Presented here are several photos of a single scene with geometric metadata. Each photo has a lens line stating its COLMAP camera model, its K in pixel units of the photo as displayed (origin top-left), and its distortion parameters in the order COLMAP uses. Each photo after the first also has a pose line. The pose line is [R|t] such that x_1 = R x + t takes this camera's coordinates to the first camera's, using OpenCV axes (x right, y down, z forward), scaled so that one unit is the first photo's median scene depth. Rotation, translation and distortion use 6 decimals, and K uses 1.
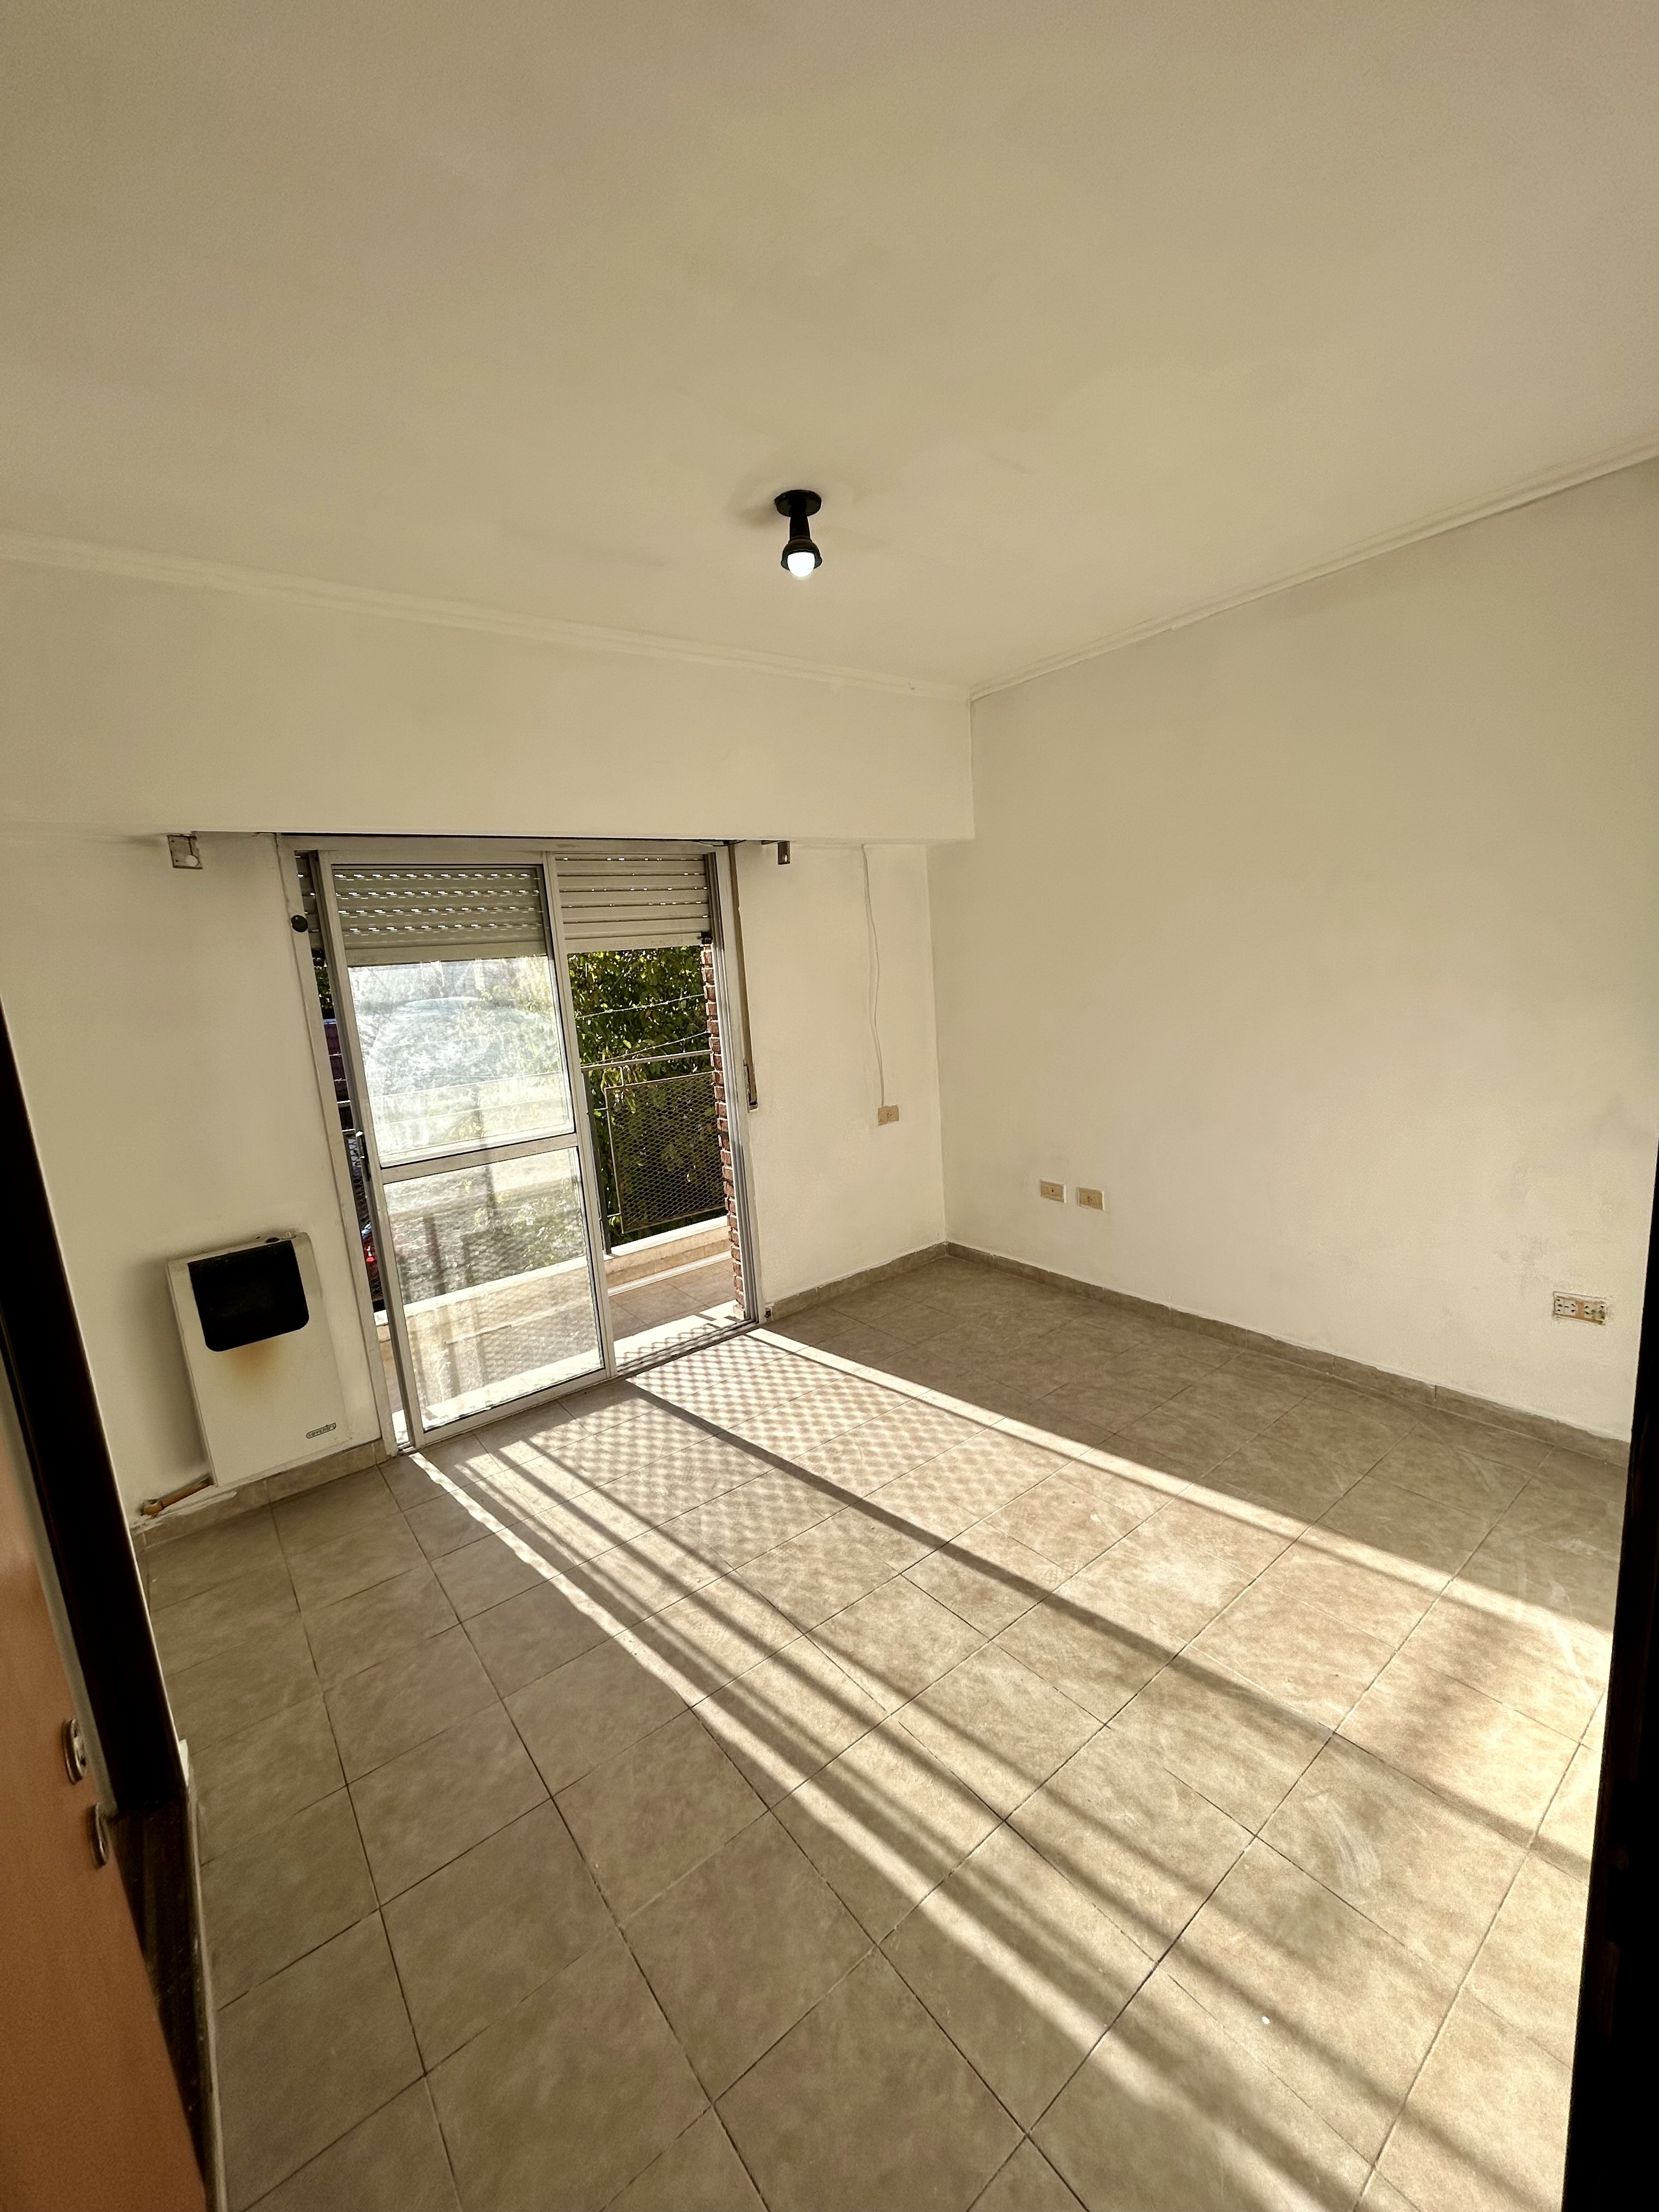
lens RADIAL K [[877.9, 0, 829.5], [0, 877.9, 1106.0], [0, 0, 1]] dist [-0.000592, 0.010212]
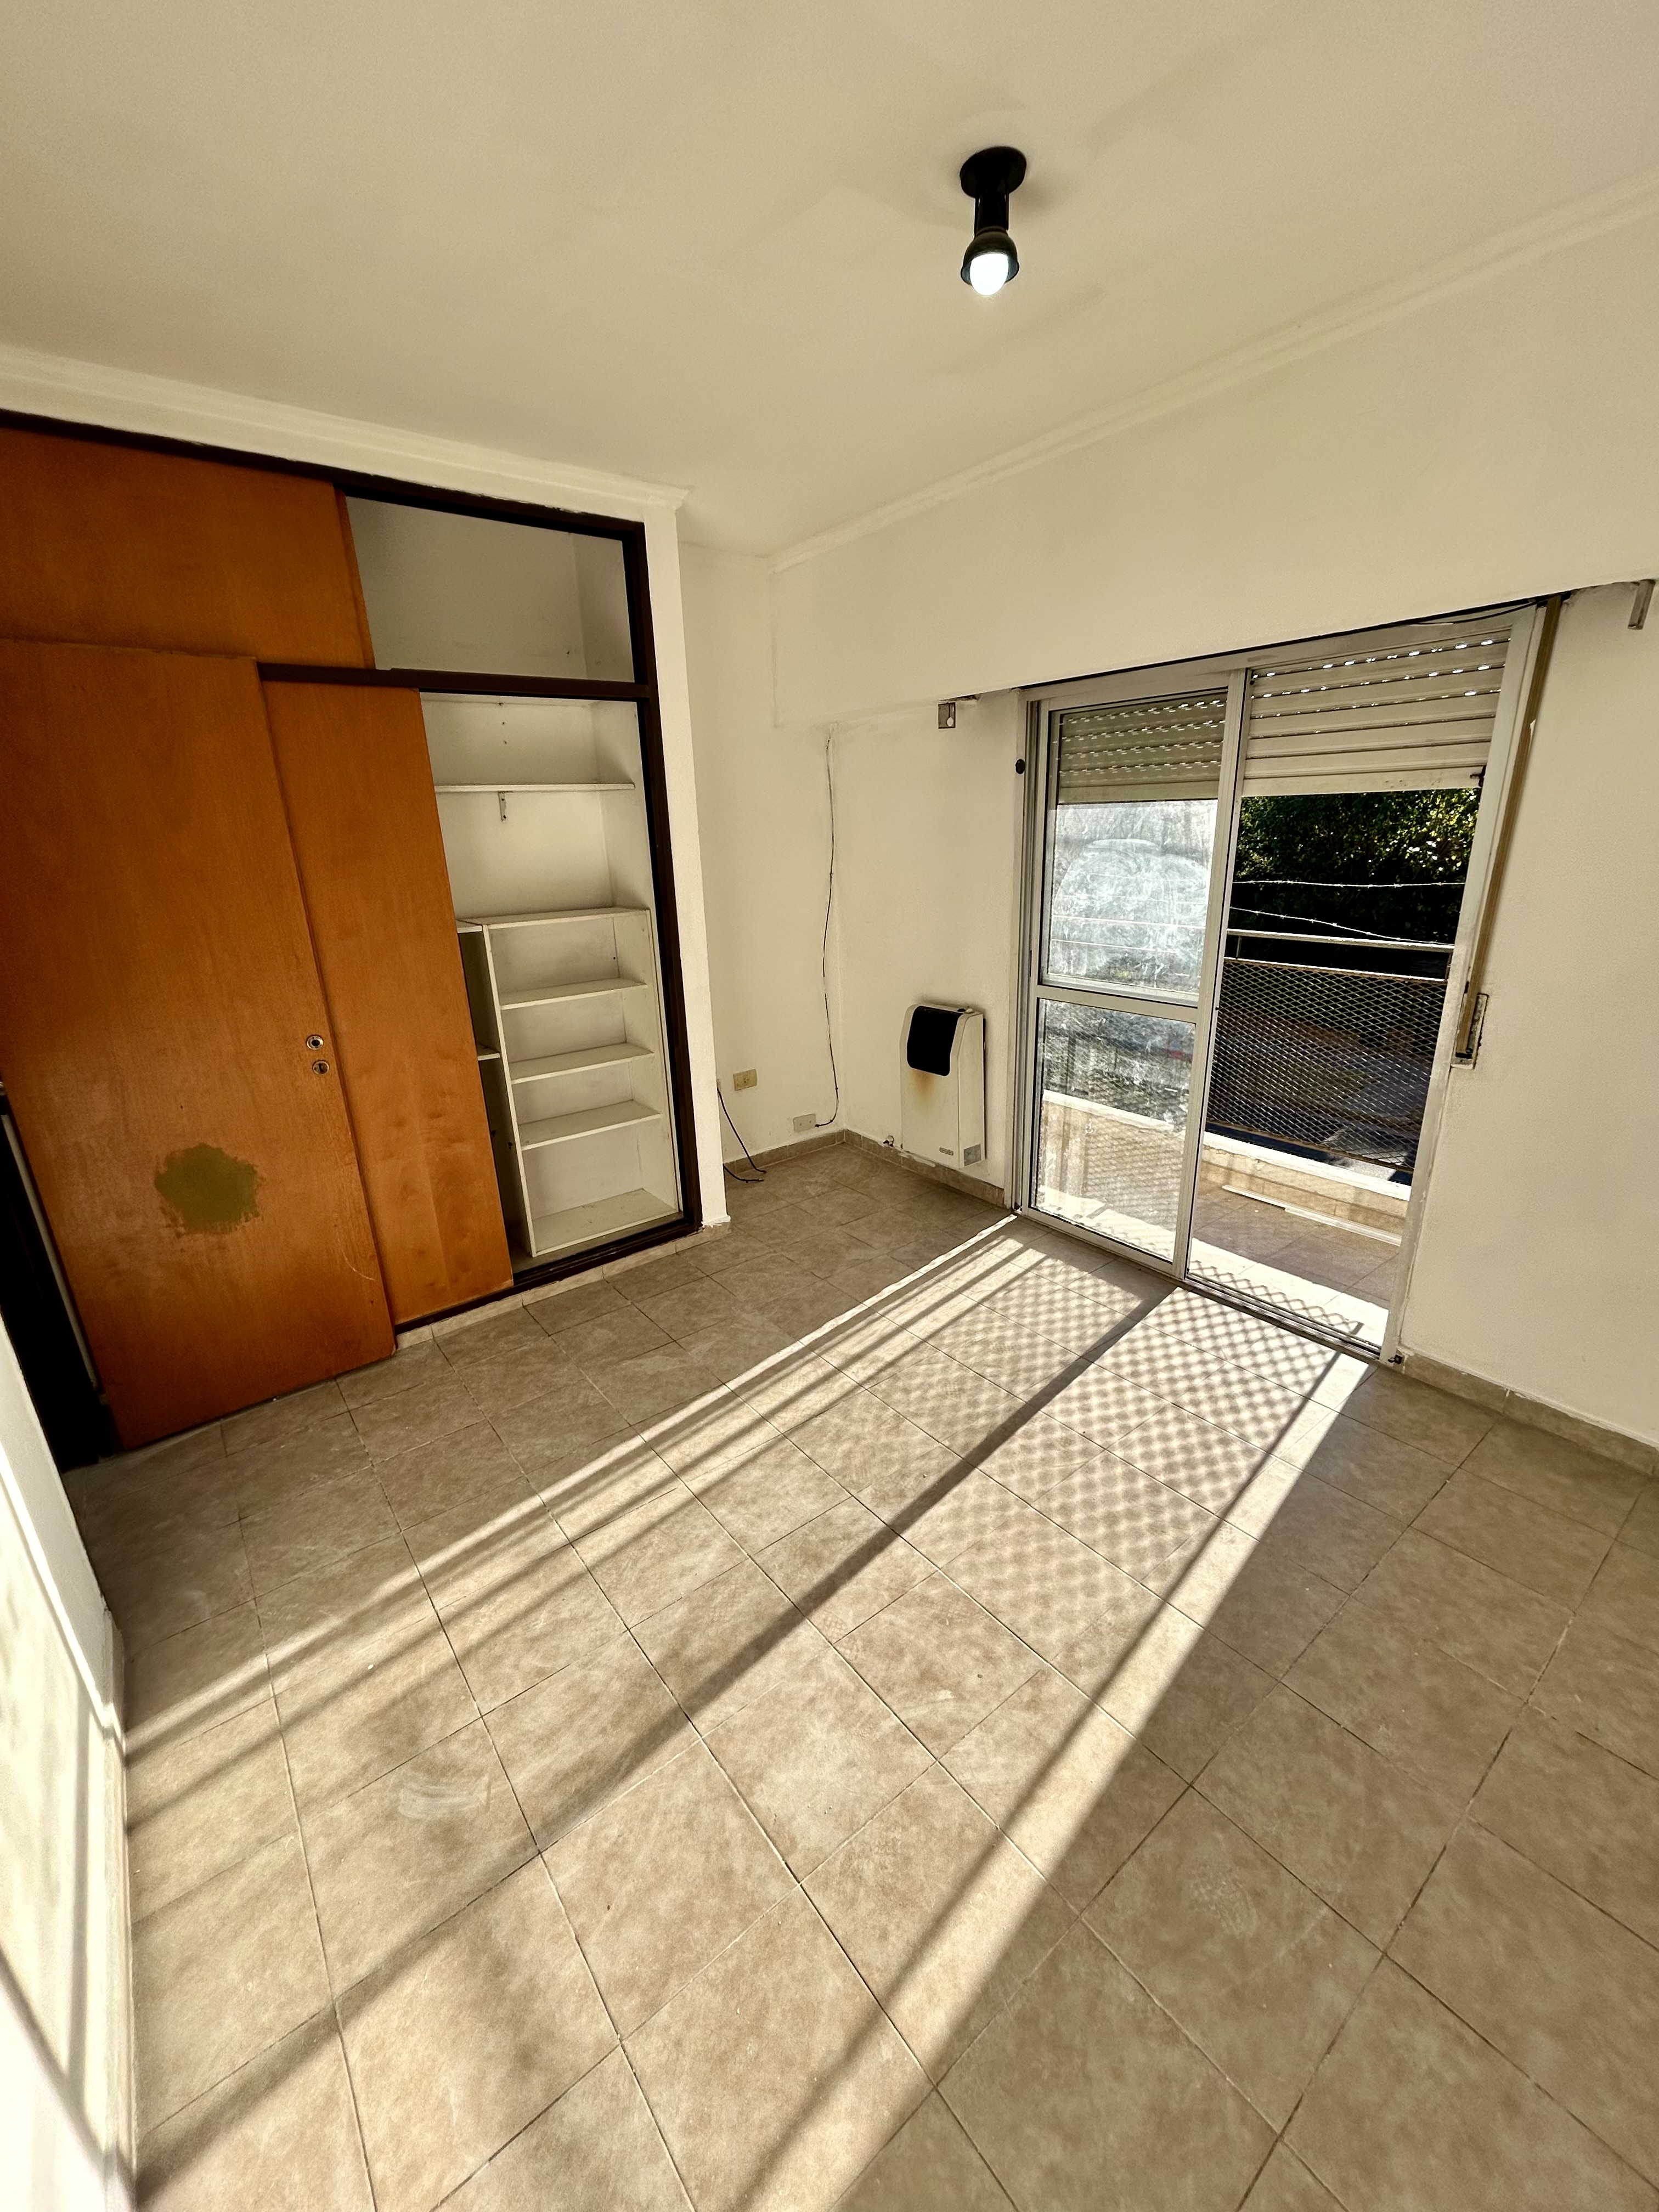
lens RADIAL K [[877.9, 0, 829.5], [0, 877.9, 1106.0], [0, 0, 1]] dist [-0.000592, 0.010212]
pose [[0.024631, 0.380129, -0.924606, 0.907726], [-0.147767, 0.916111, 0.372700, -0.252501], [0.988715, 0.127447, 0.078735, 0.930853]]
